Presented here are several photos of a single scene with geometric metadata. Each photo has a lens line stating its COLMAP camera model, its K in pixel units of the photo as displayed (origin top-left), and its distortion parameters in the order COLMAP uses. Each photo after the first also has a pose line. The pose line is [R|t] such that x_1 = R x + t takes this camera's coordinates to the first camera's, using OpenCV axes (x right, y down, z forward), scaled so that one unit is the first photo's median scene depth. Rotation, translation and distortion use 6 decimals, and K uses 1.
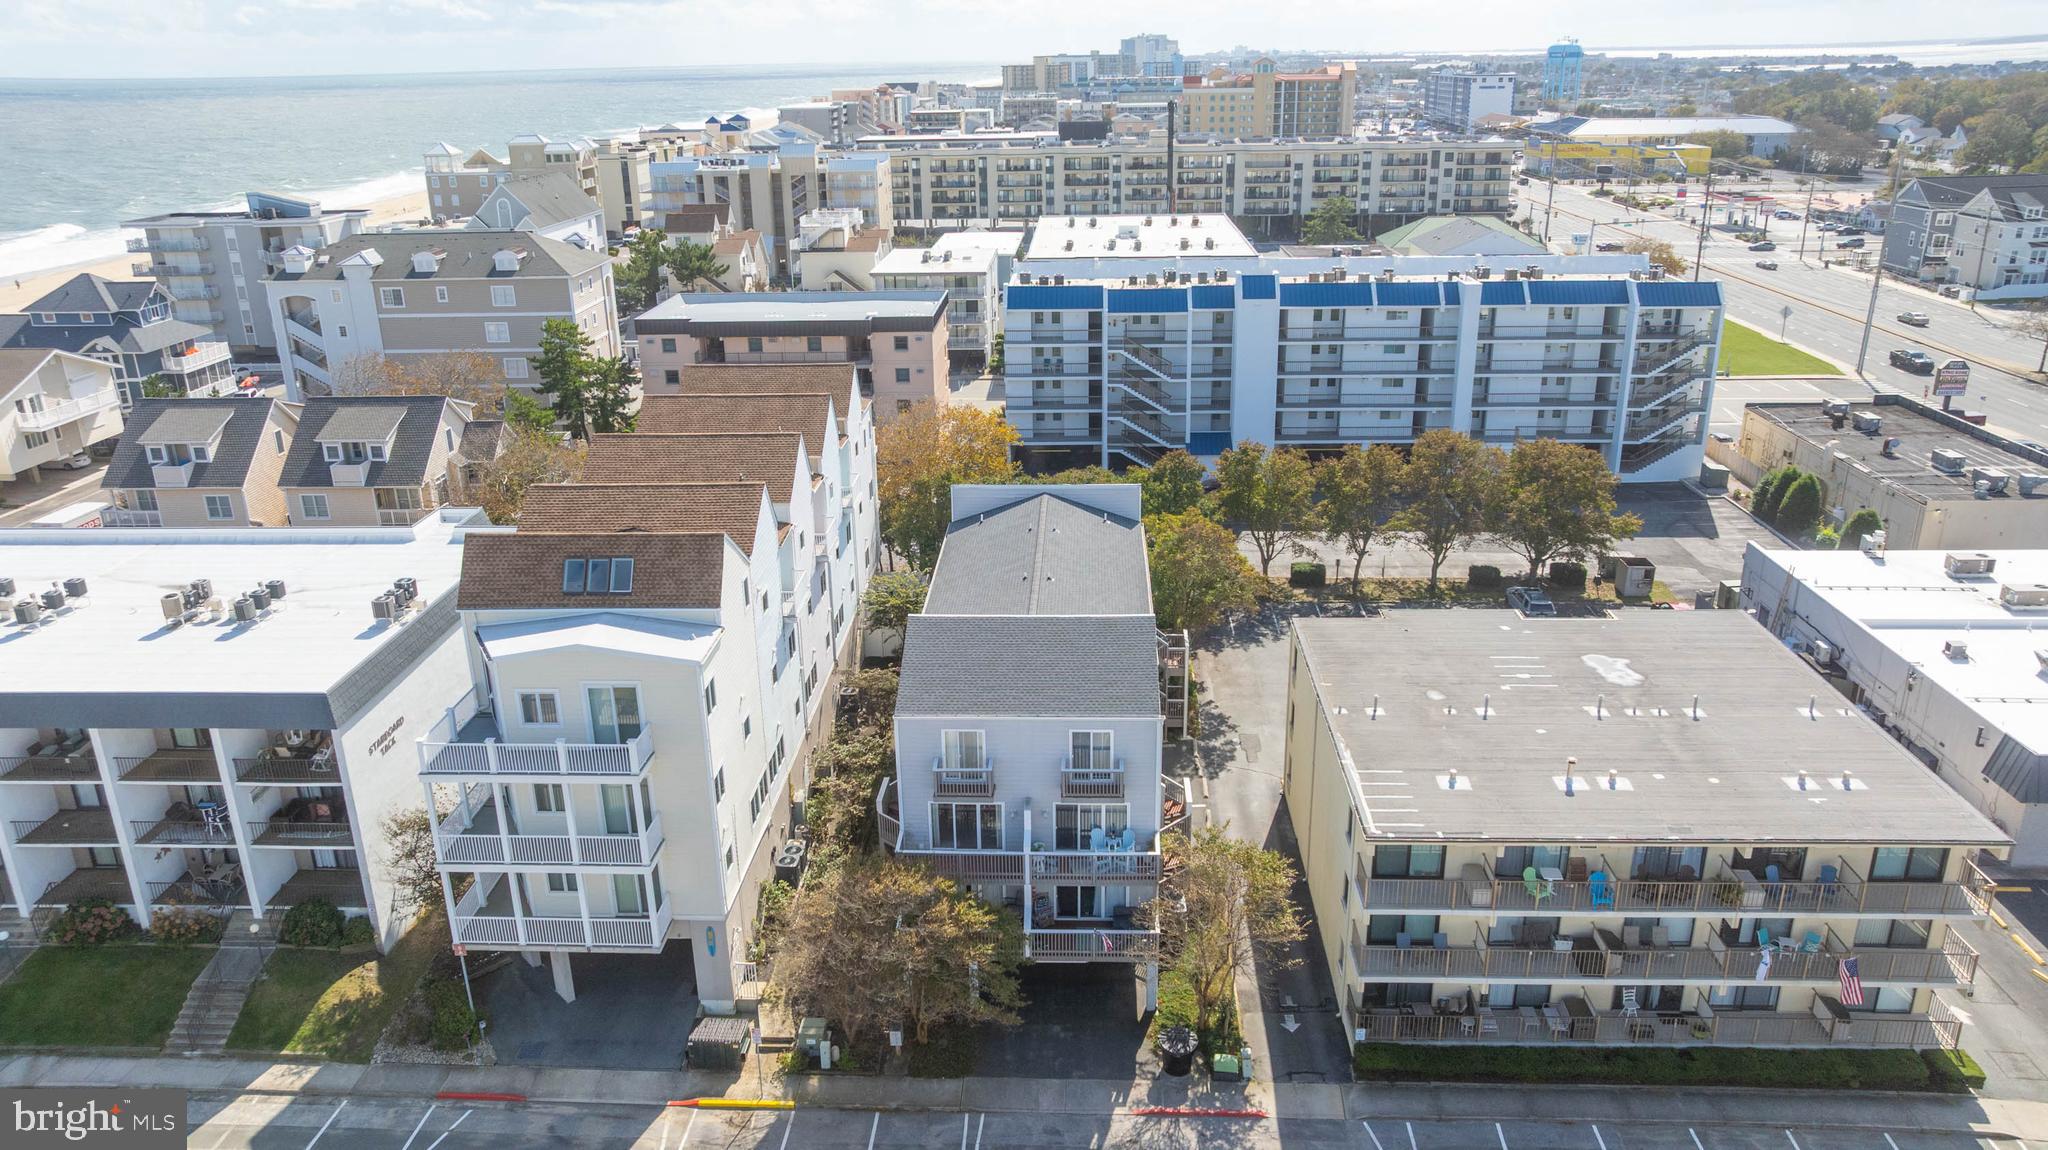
lens RADIAL K [[1446.2, 0, 1024.0], [0, 1446.2, 575.0], [0, 0, 1]] dist [-0.033407, 0.026528]
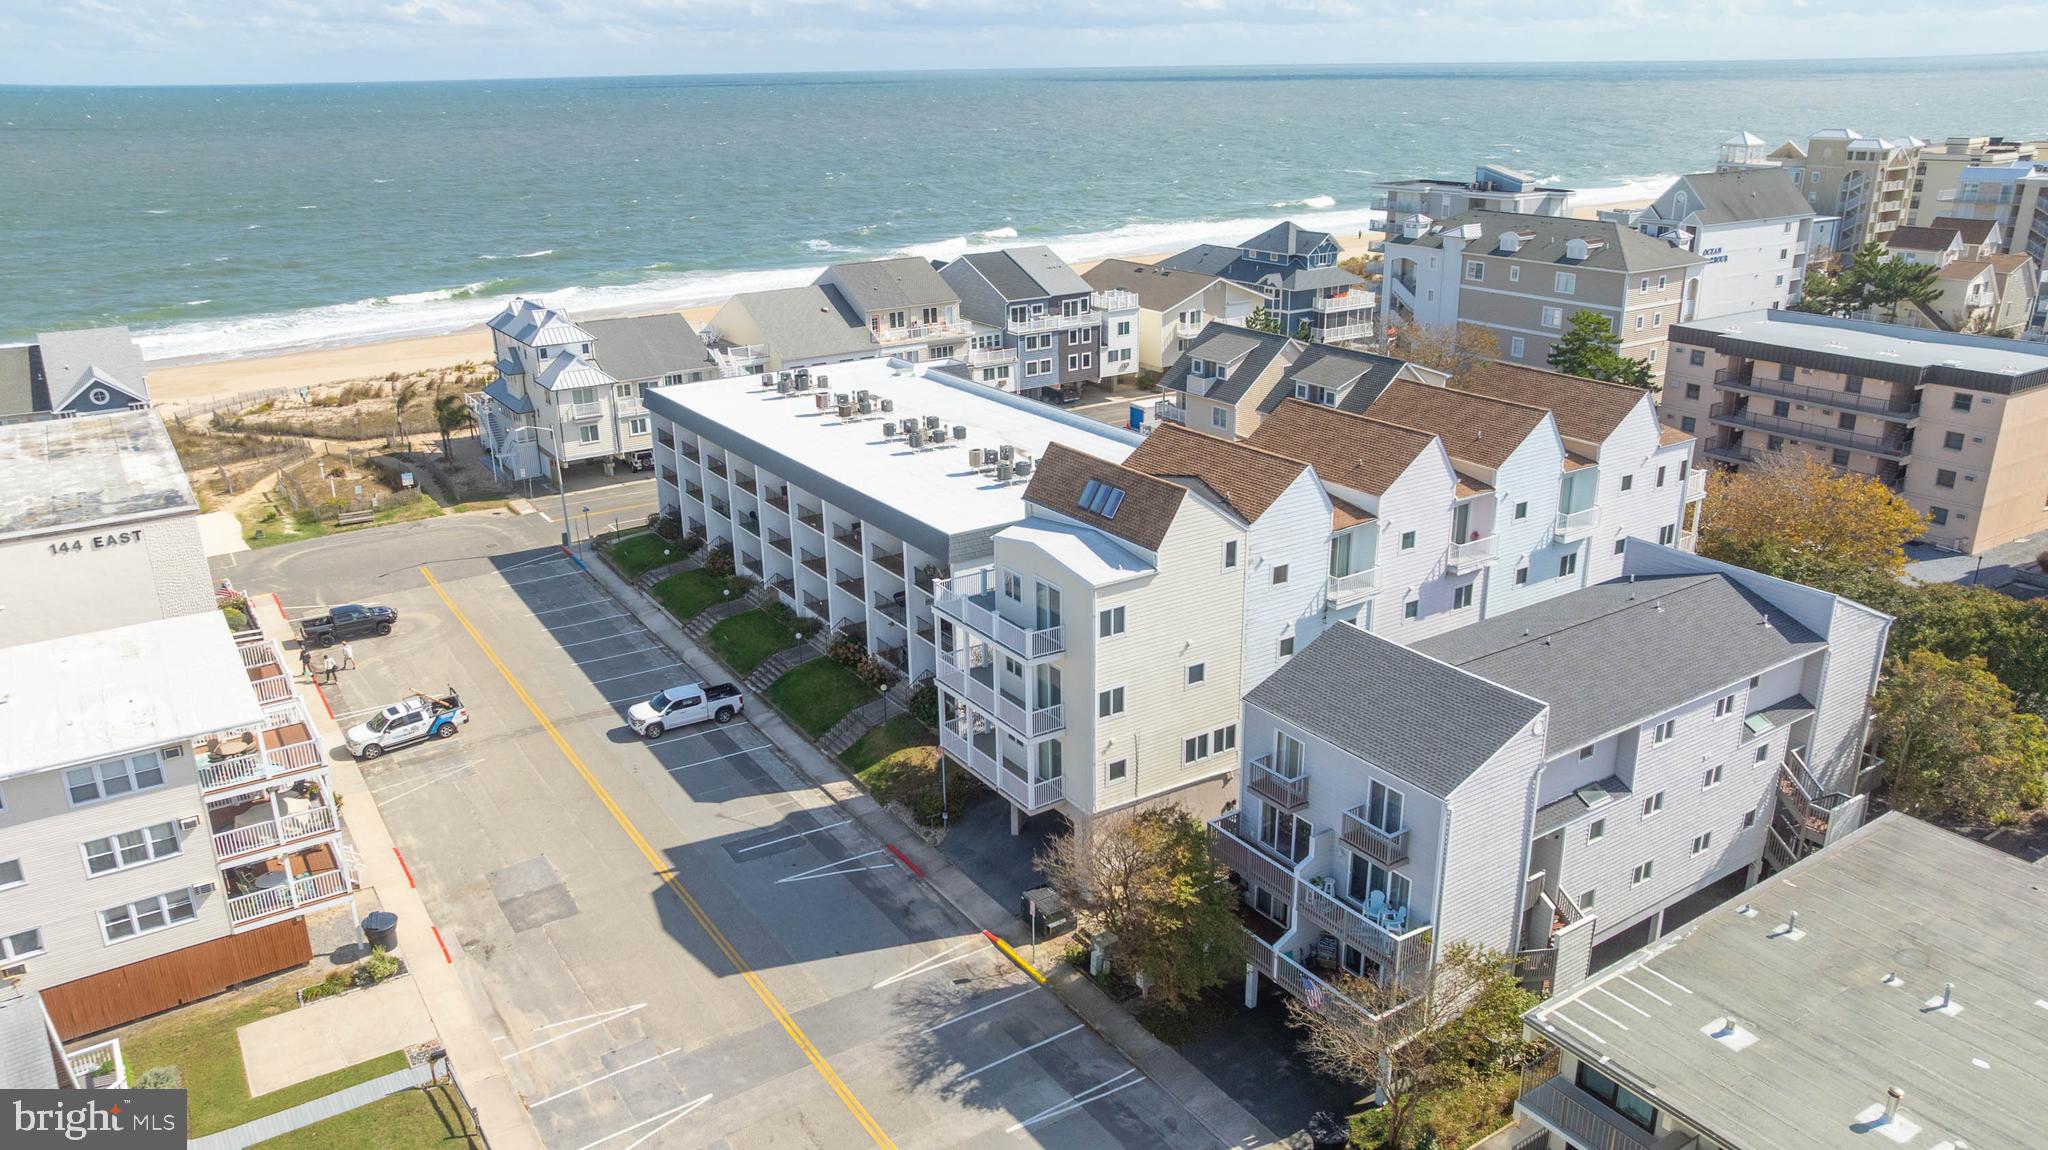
lens RADIAL K [[1446.2, 0, 1024.0], [0, 1446.2, 575.0], [0, 0, 1]] dist [-0.033407, 0.026528]
pose [[0.589808, 0.278012, -0.758179, 0.255512], [-0.269802, 0.952761, 0.139476, -0.038879], [0.761139, 0.122294, 0.636955, 0.095432]]
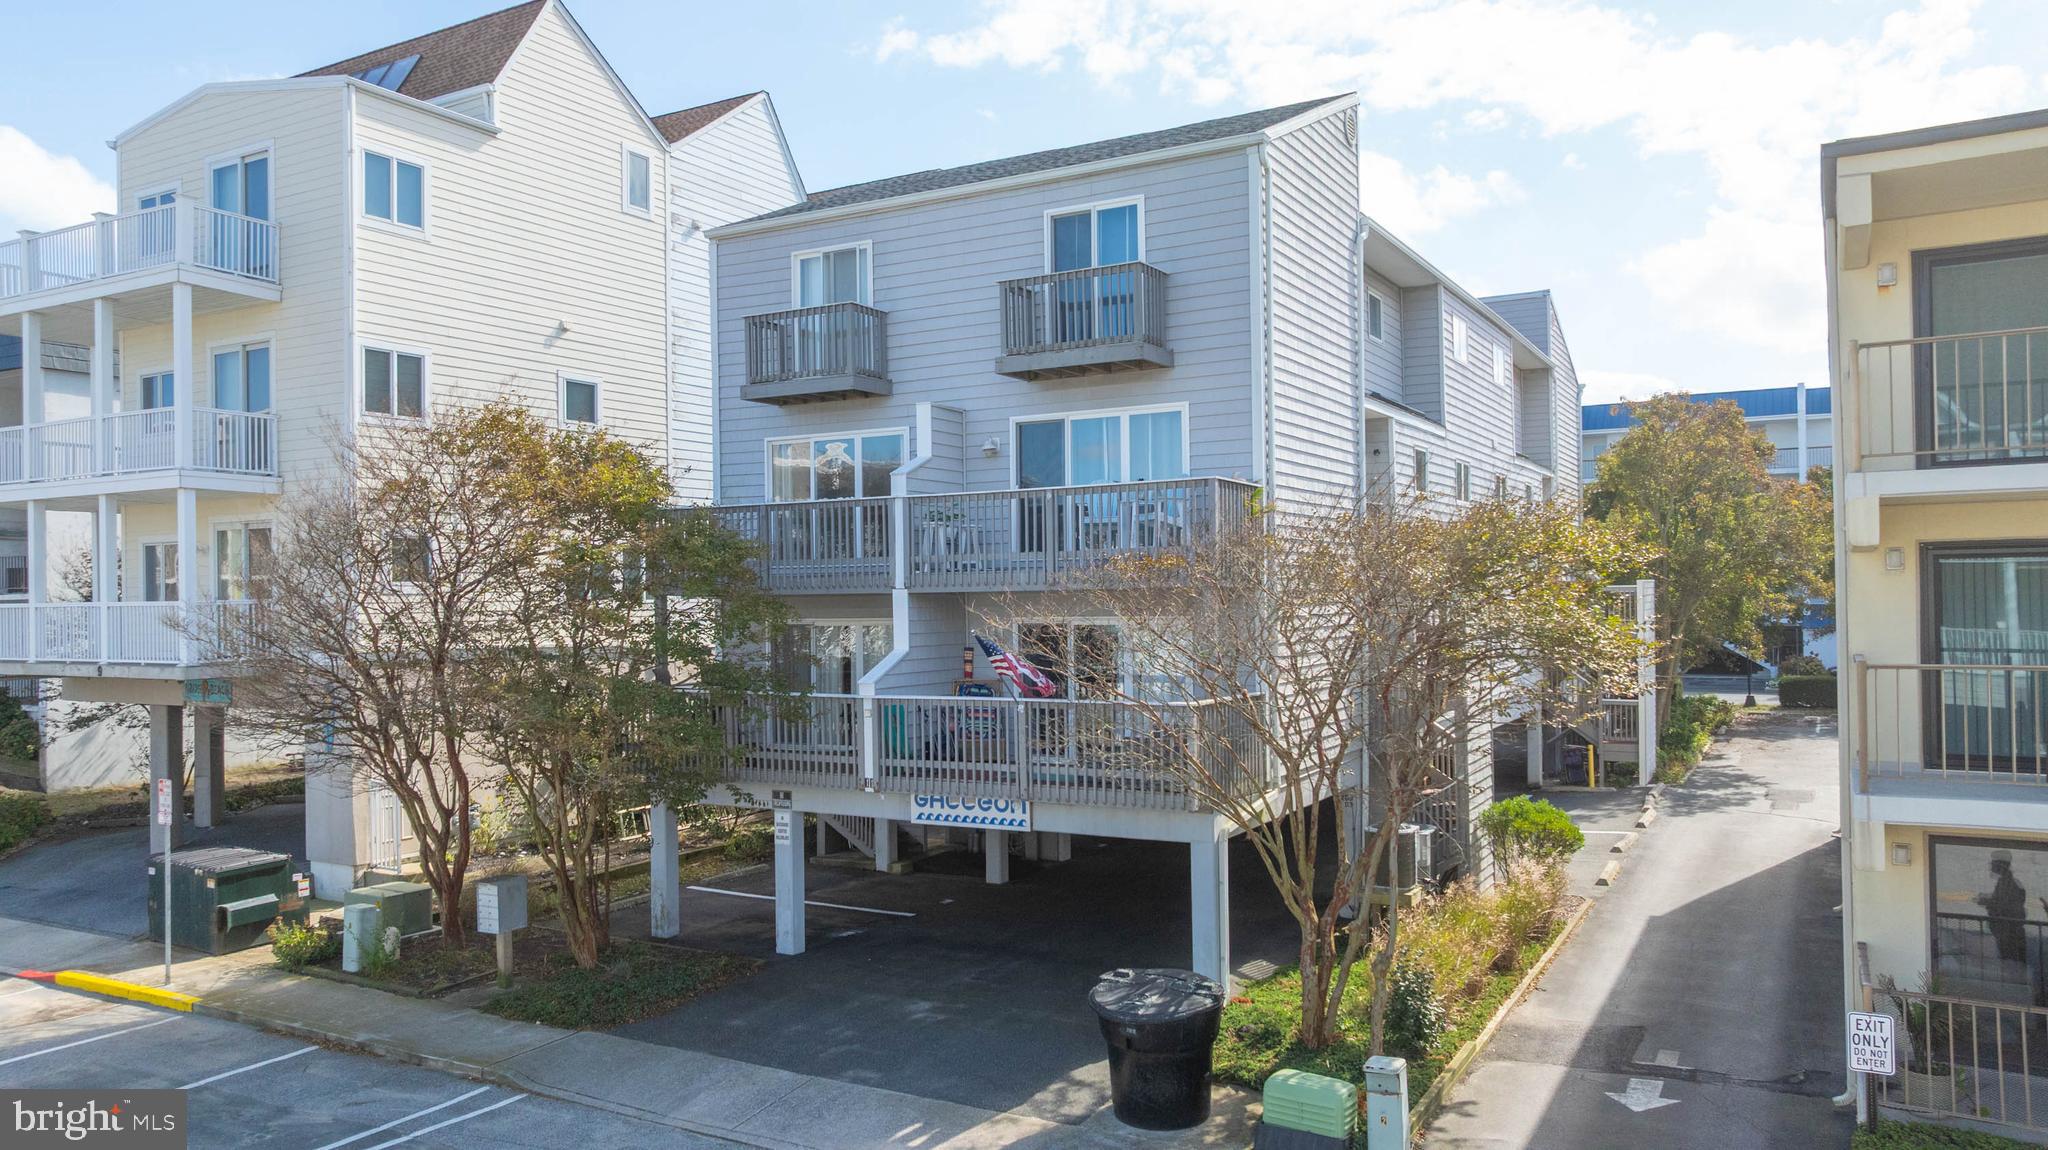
lens RADIAL K [[1446.2, 0, 1024.0], [0, 1446.2, 575.0], [0, 0, 1]] dist [-0.033407, 0.026528]
pose [[0.891028, -0.004679, -0.453925, 0.093124], [-0.152987, 0.938355, -0.309977, 0.145898], [0.427393, 0.345642, 0.835384, 0.309001]]
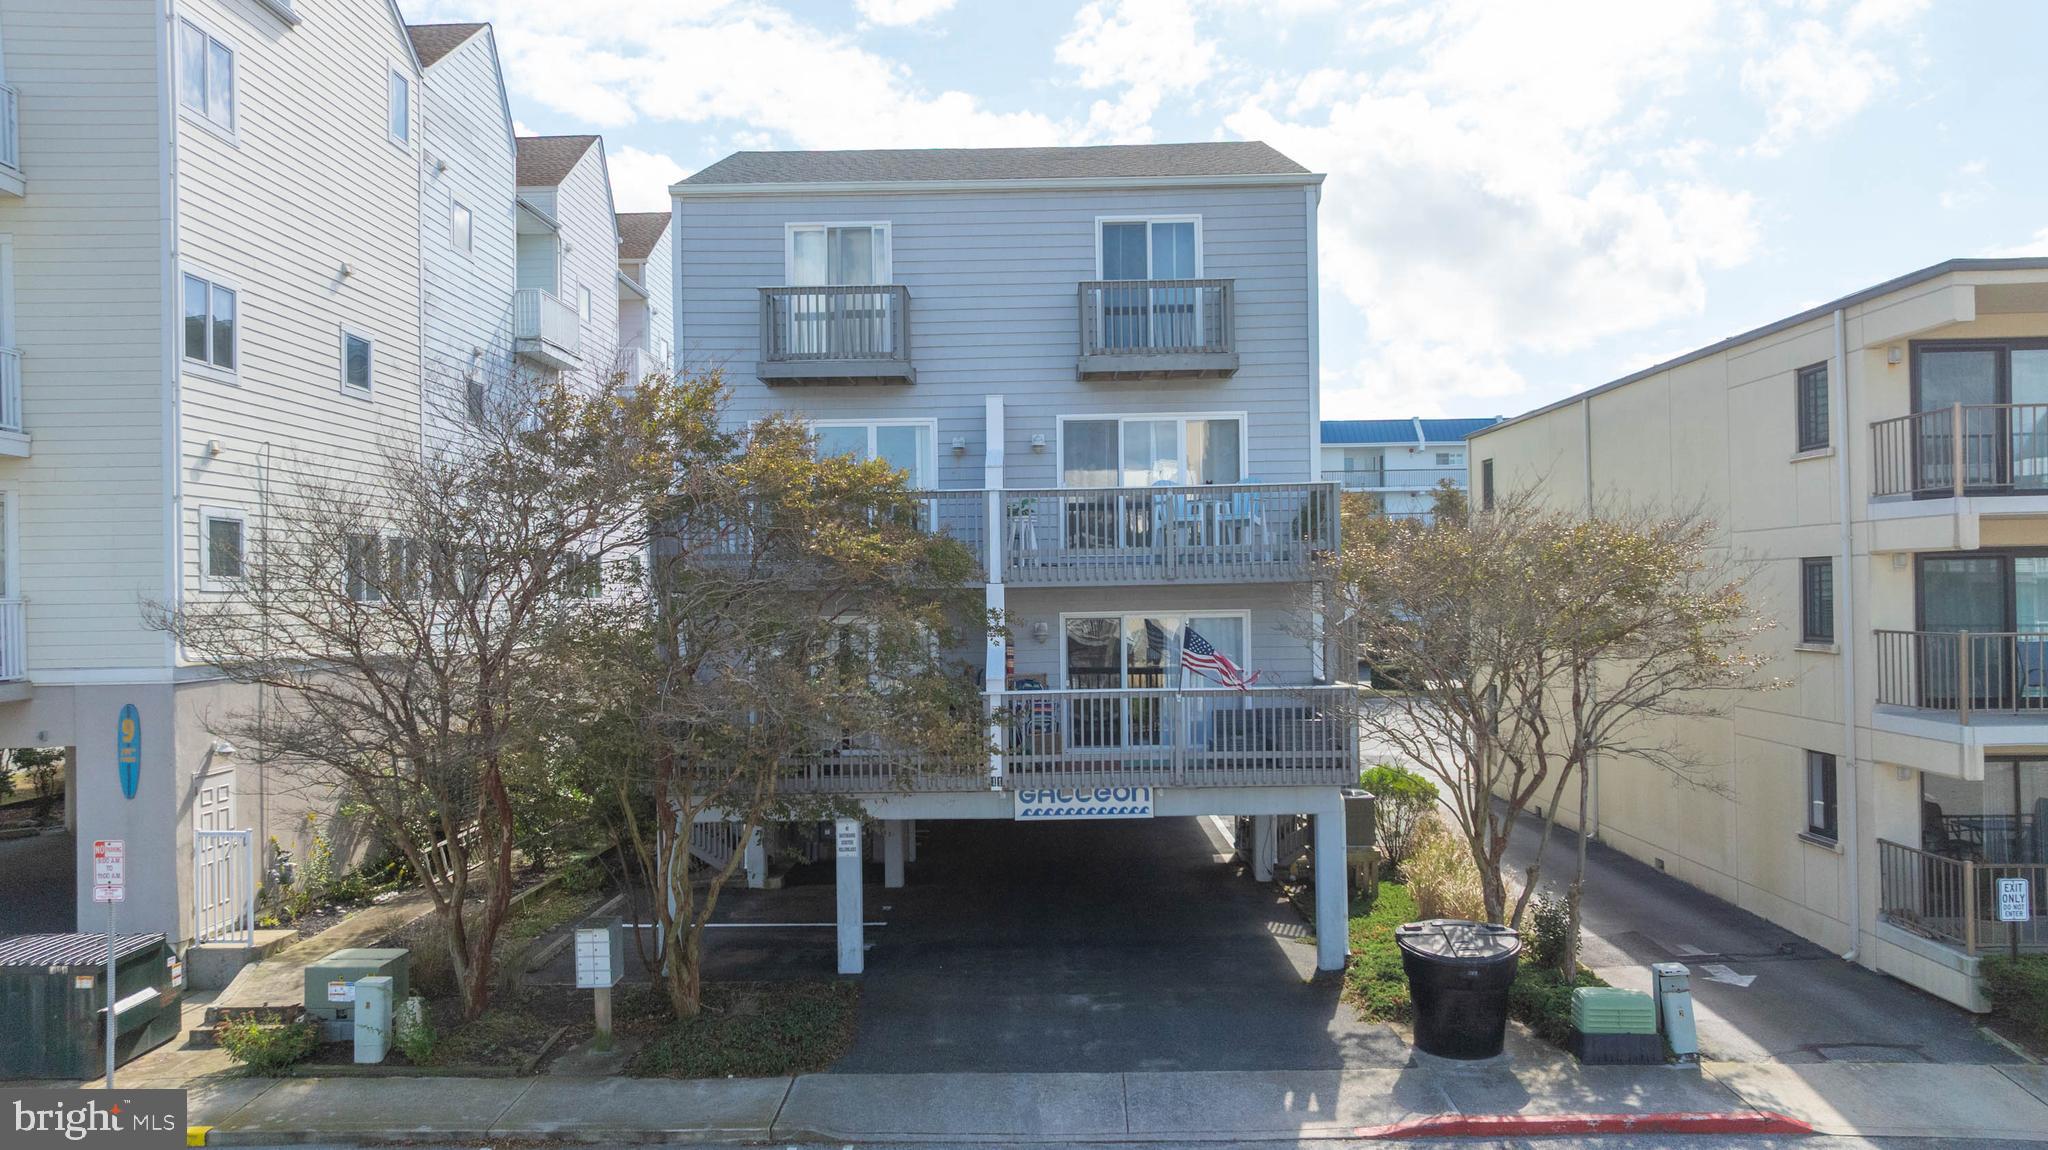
lens RADIAL K [[1446.2, 0, 1024.0], [0, 1446.2, 575.0], [0, 0, 1]] dist [-0.033407, 0.026528]
pose [[0.999448, -0.001287, 0.033185, -0.001103], [0.012856, 0.936330, -0.350885, 0.154908], [-0.030621, 0.351119, 0.935830, 0.288048]]
